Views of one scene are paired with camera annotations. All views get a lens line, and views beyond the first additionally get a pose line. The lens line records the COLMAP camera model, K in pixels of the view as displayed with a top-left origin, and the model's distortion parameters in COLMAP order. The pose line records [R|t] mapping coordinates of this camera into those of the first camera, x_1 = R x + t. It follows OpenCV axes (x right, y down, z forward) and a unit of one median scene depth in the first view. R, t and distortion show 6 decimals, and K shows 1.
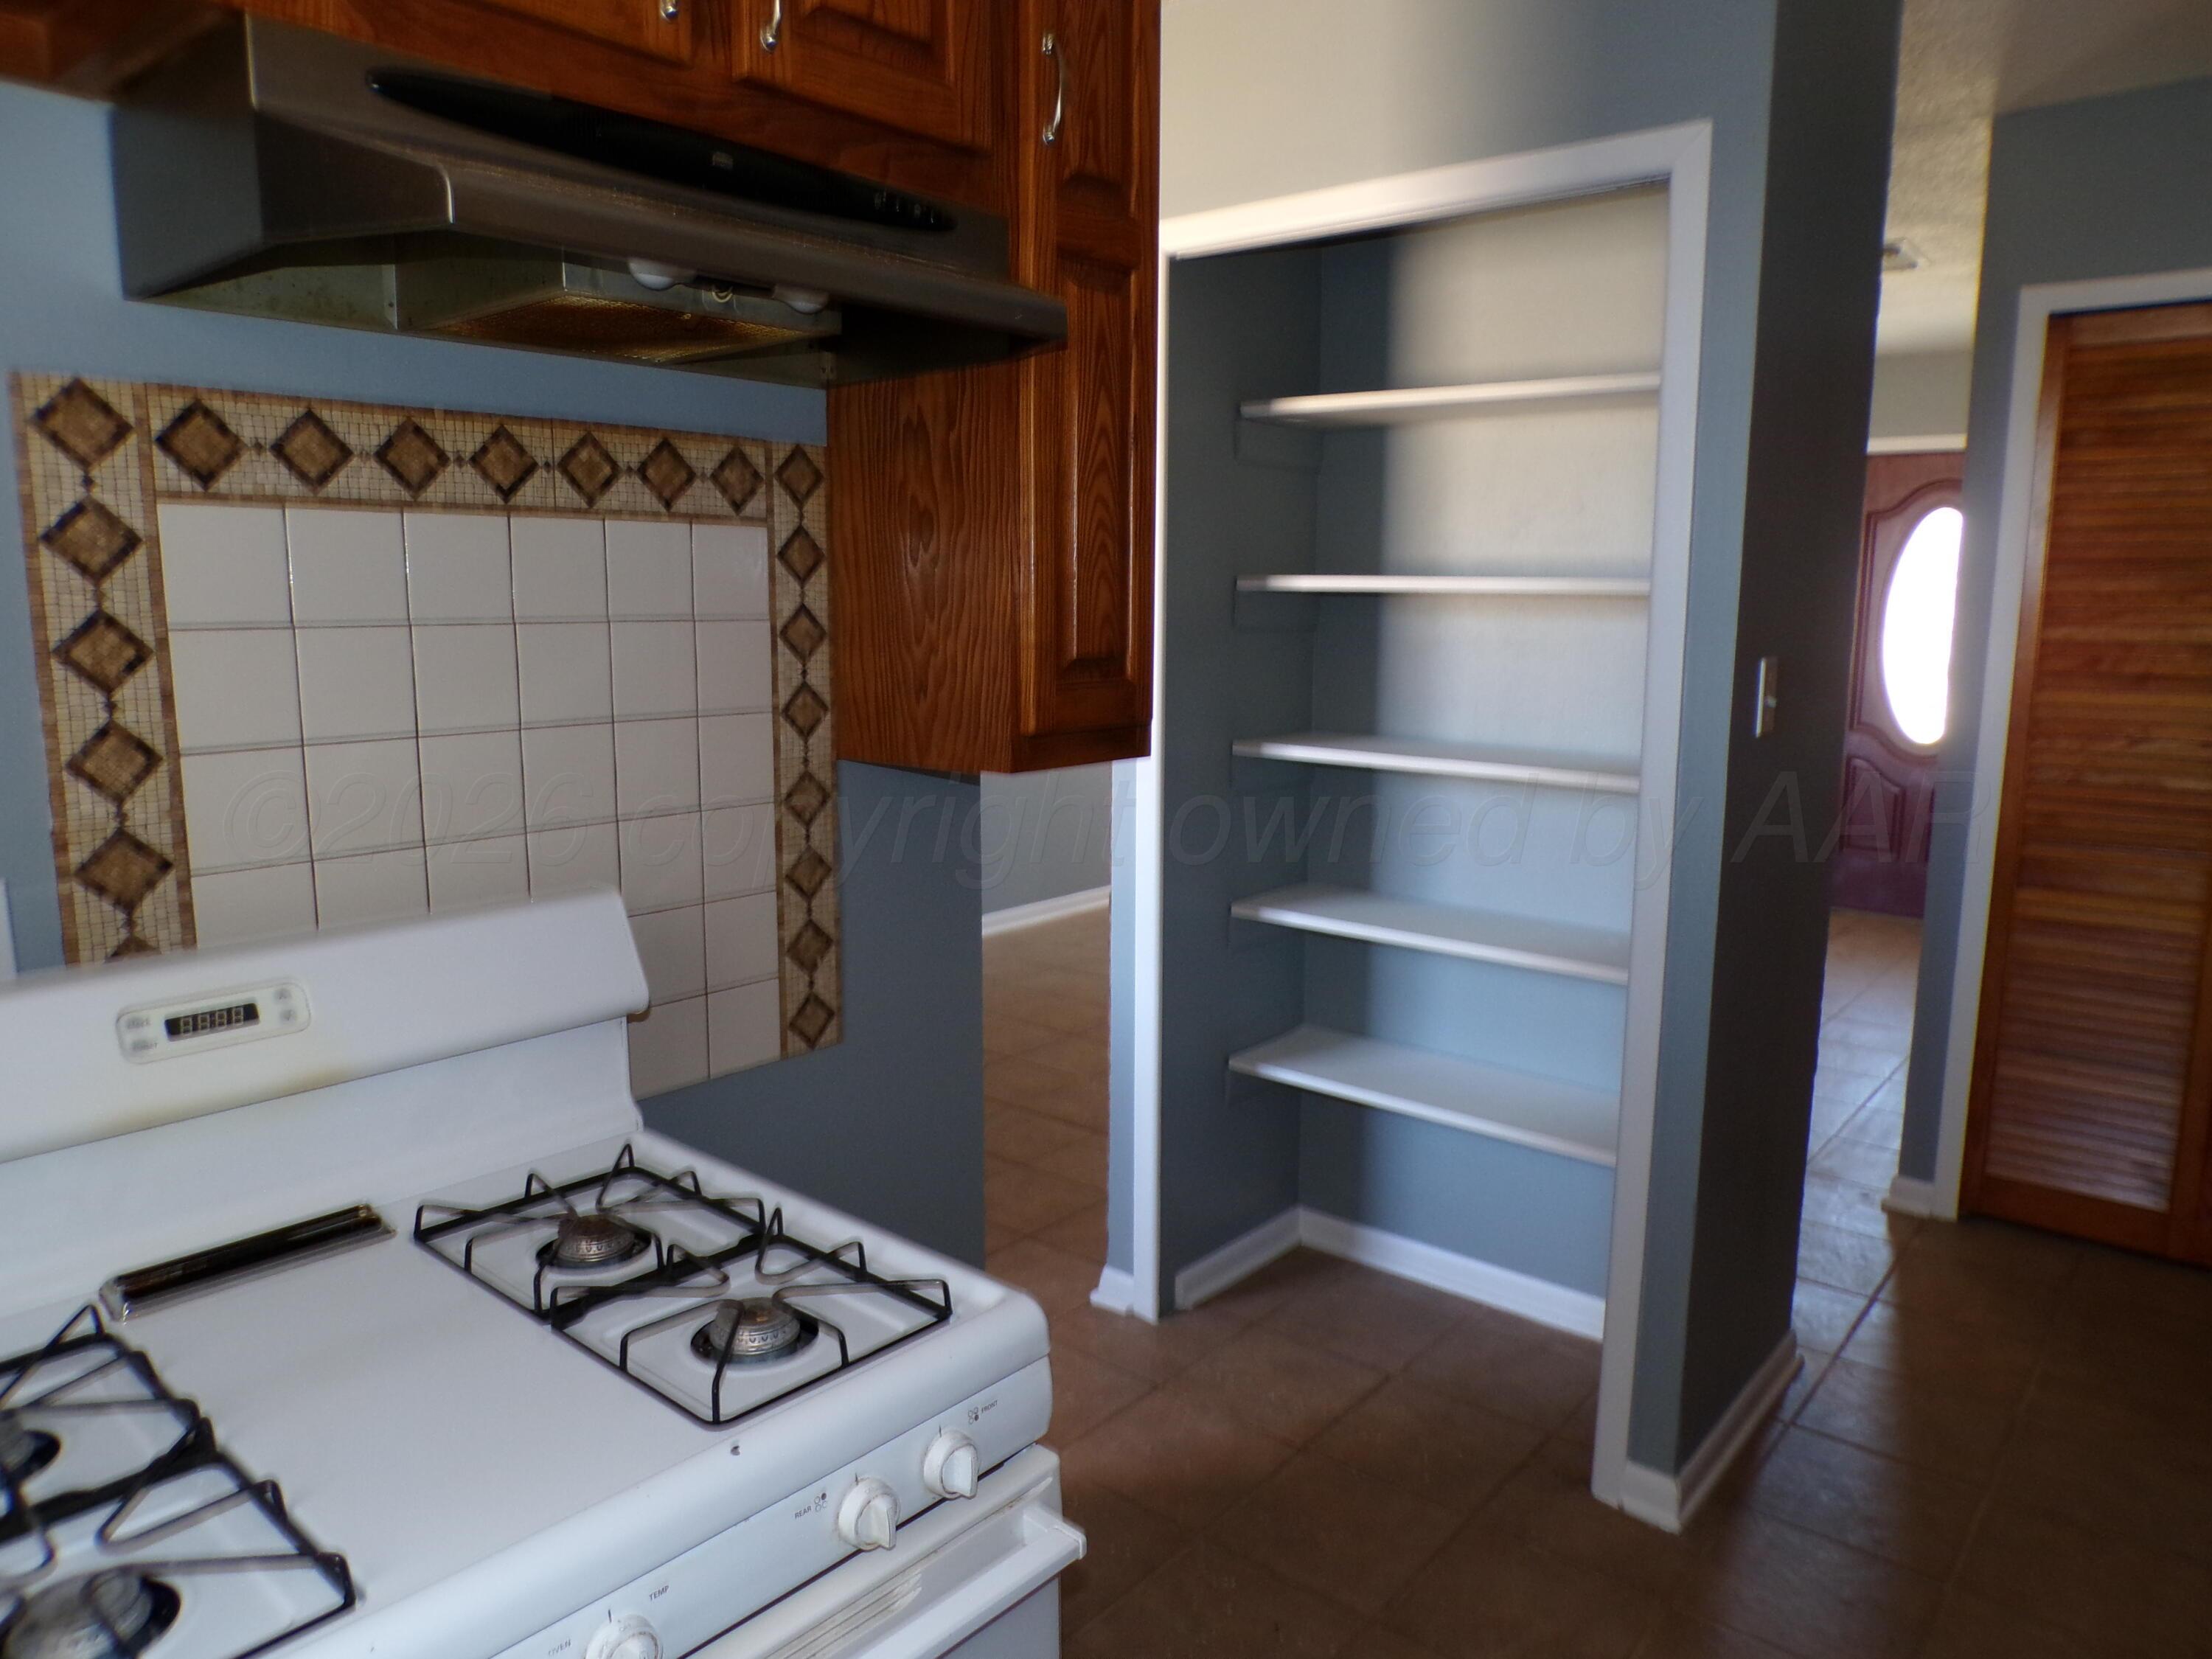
lens RADIAL K [[1497.7, 0, 1106.0], [0, 1497.7, 829.5], [0, 0, 1]] dist [-0.032291, 0.008871]
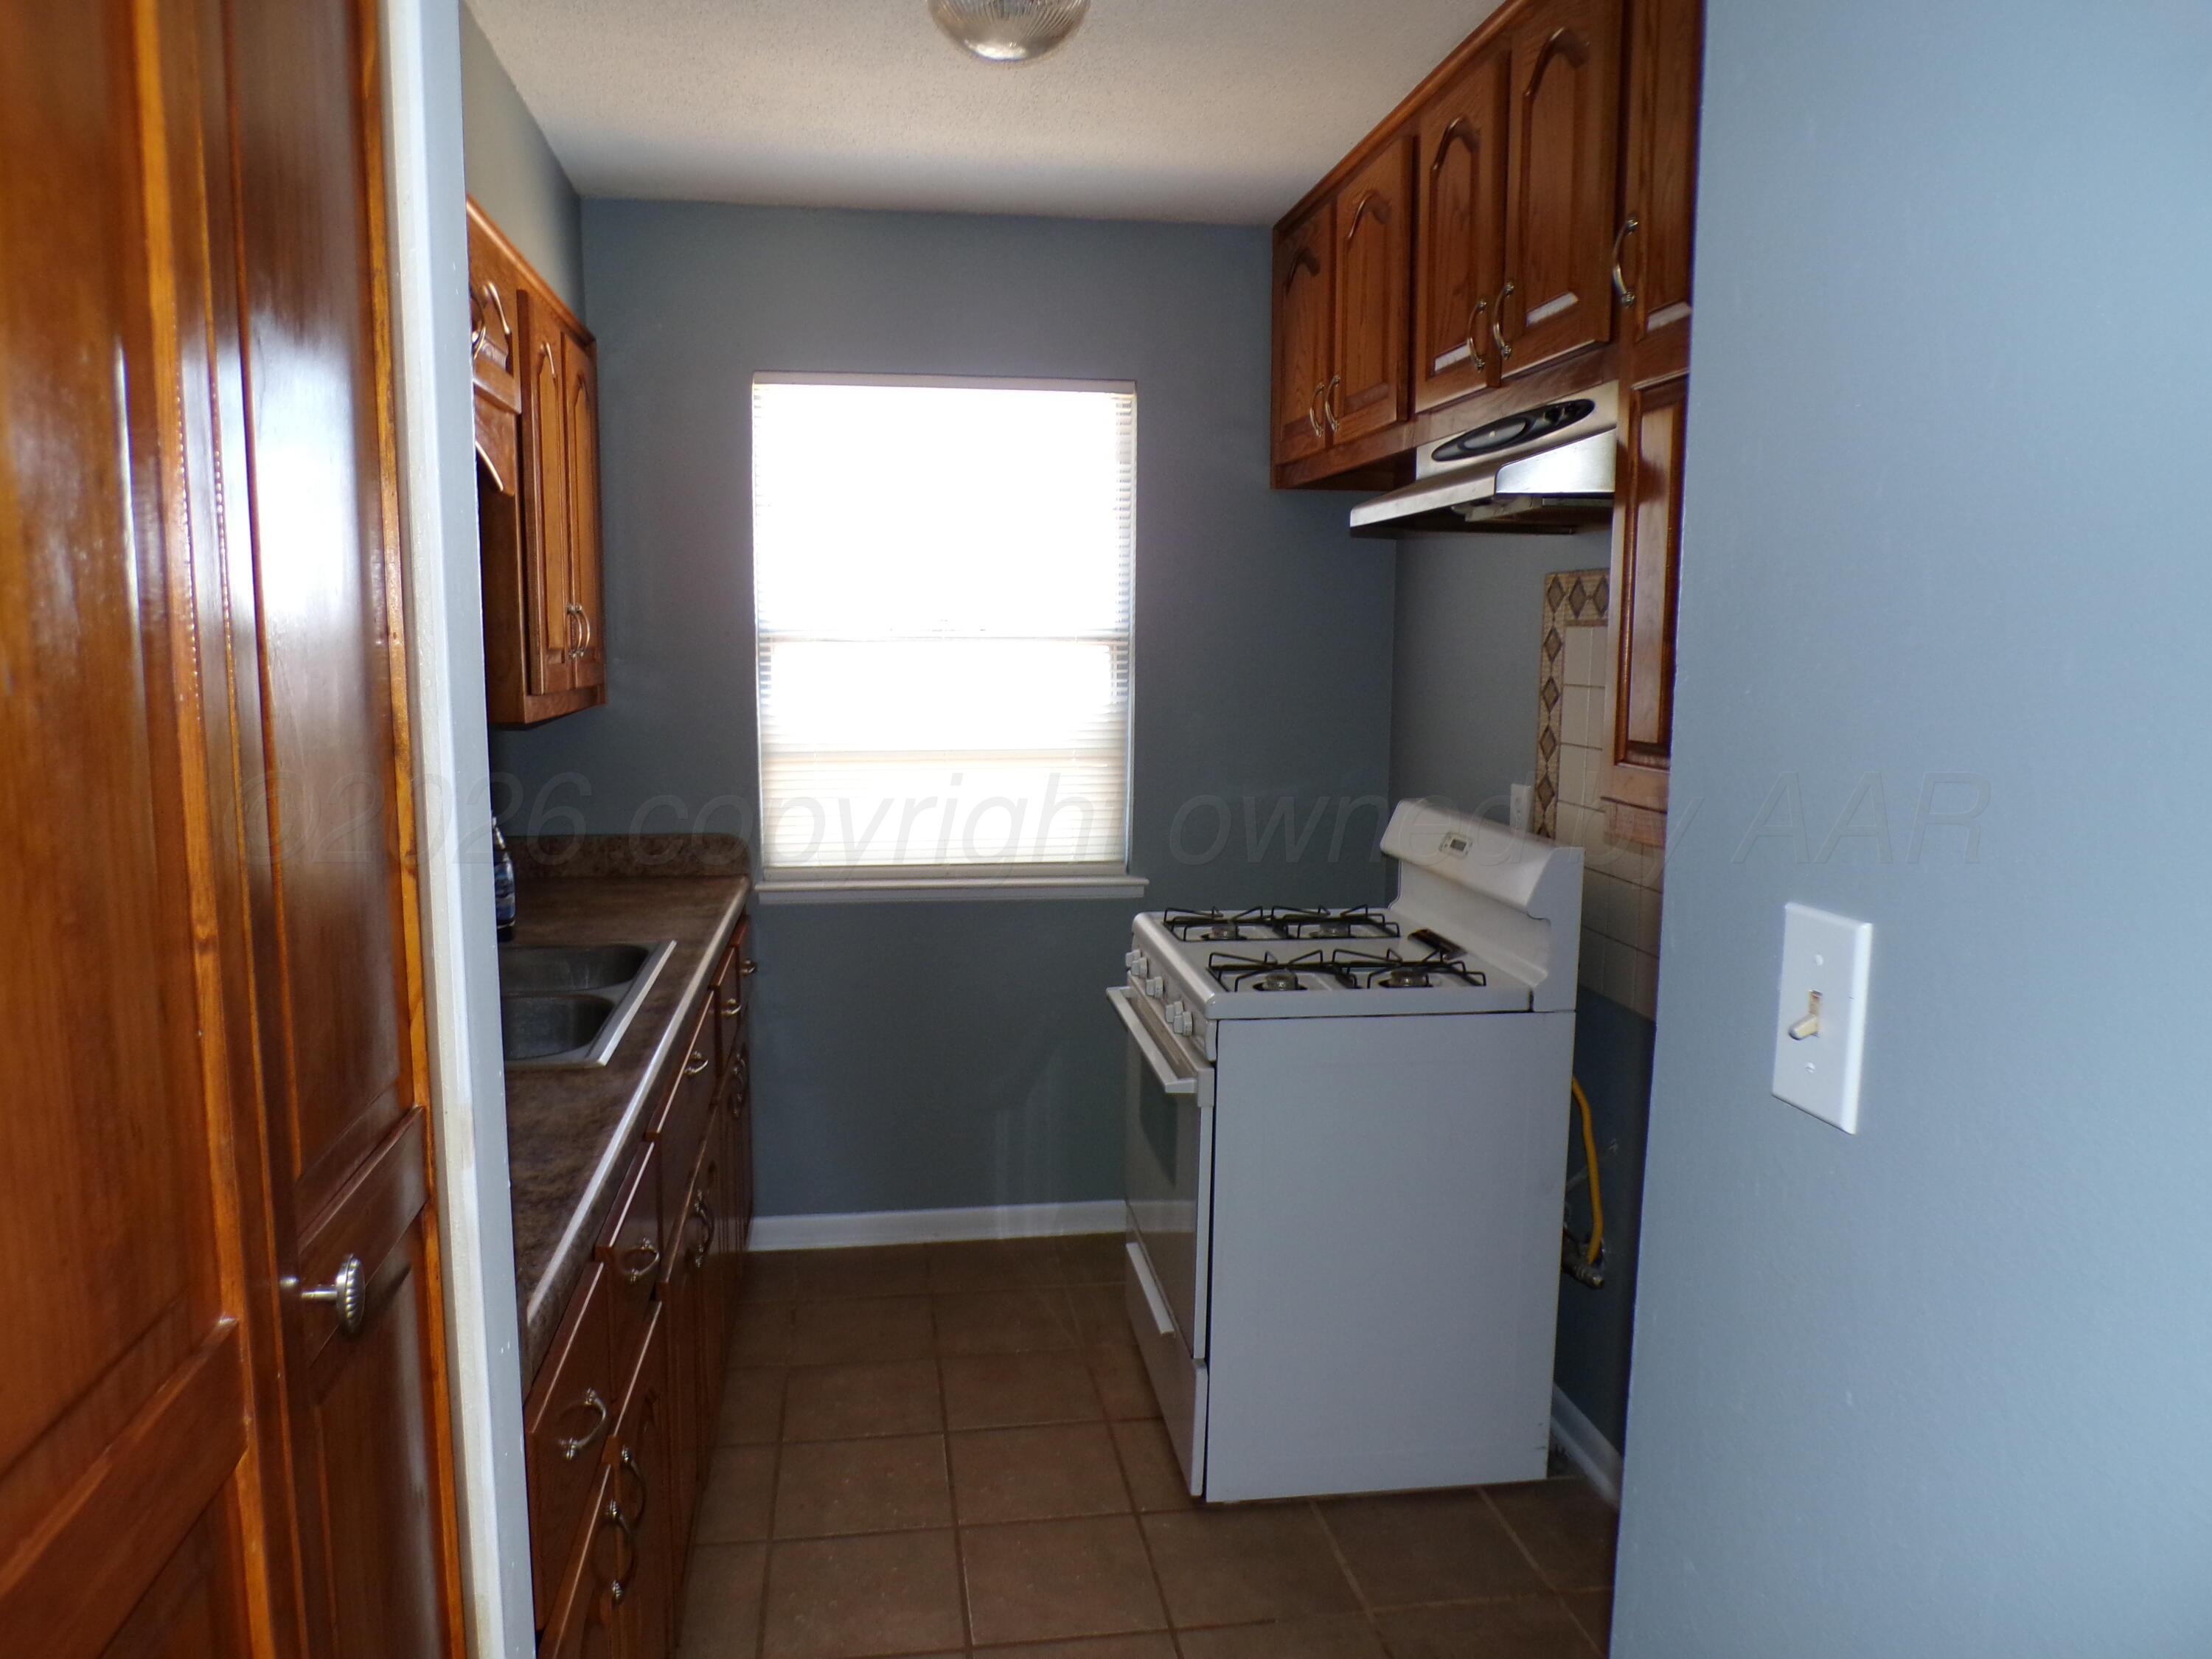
lens RADIAL K [[1497.7, 0, 1106.0], [0, 1497.7, 829.5], [0, 0, 1]] dist [-0.032291, 0.008871]
pose [[-0.658266, 0.085699, -0.747891, 1.463611], [-0.129112, 0.965924, 0.224322, -0.338432], [0.741630, 0.244225, -0.624771, 1.941290]]
